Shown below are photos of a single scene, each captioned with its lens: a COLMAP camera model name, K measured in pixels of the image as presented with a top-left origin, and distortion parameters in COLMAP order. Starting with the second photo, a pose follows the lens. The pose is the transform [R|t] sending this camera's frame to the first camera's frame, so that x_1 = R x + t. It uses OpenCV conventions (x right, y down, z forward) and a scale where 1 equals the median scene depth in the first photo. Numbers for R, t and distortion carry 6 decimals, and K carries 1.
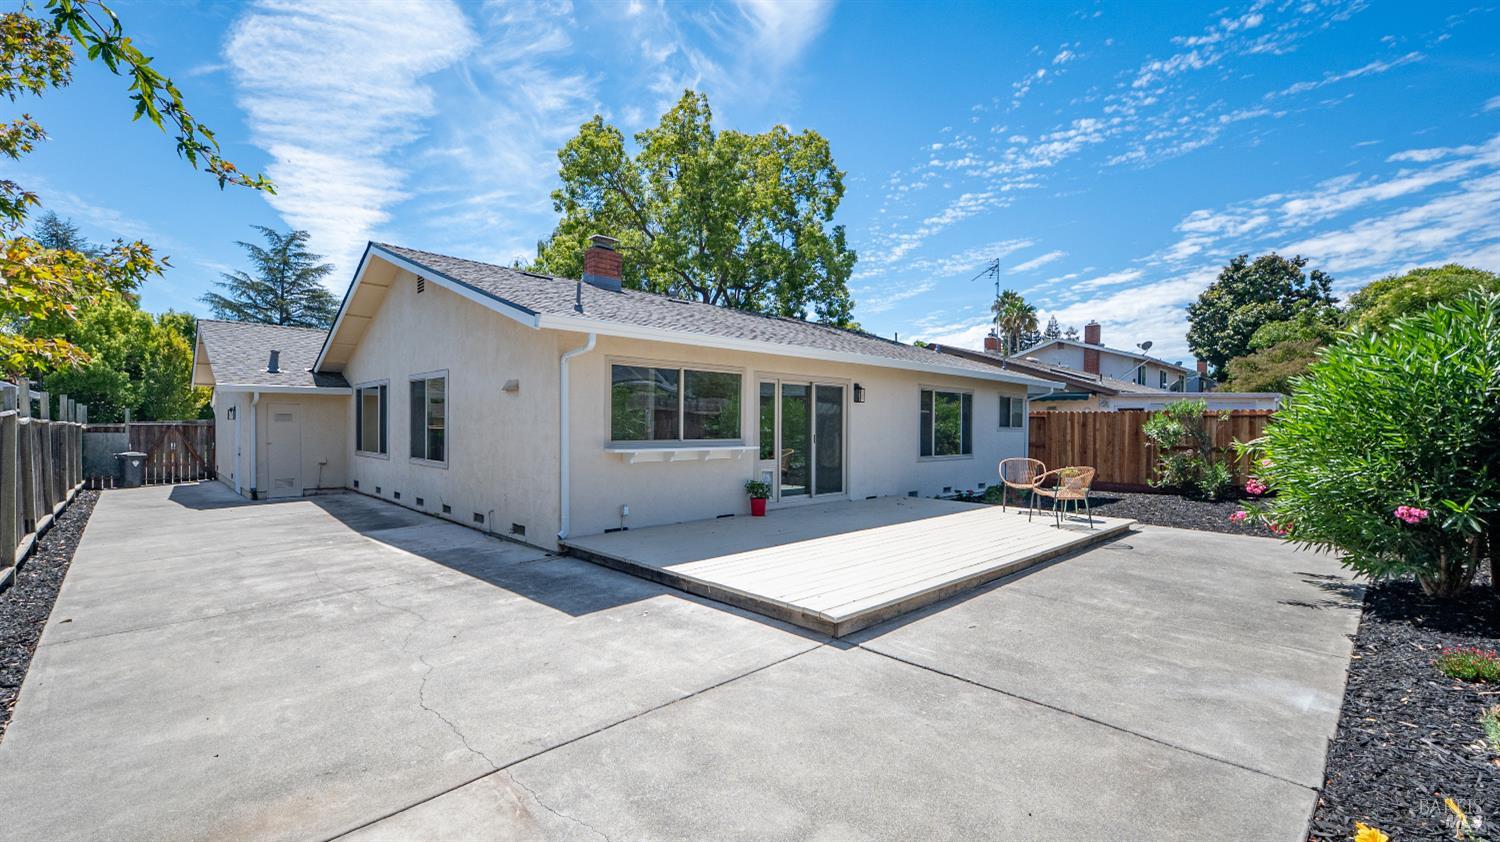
lens RADIAL K [[710.2, 0, 708.1], [0, 710.2, 417.0], [0, 0, 1]] dist [0.000509, -0.000174]
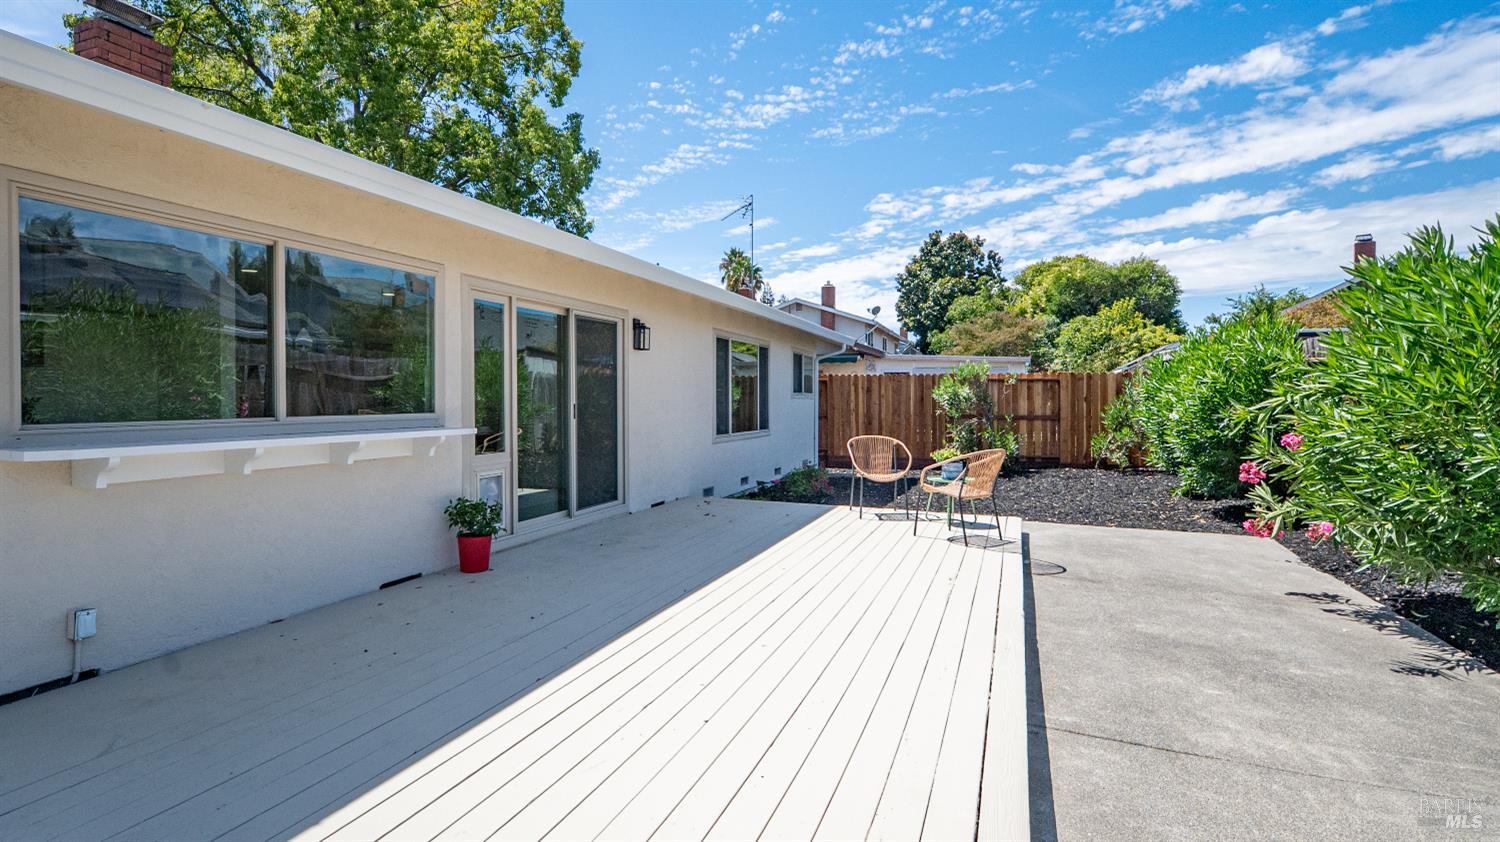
lens RADIAL K [[710.2, 0, 708.1], [0, 710.2, 417.0], [0, 0, 1]] dist [0.000509, -0.000174]
pose [[0.911195, -0.016513, 0.411644, 0.004612], [0.000194, 0.999213, 0.039655, 0.003874], [-0.411975, -0.036053, 0.910481, 0.132216]]
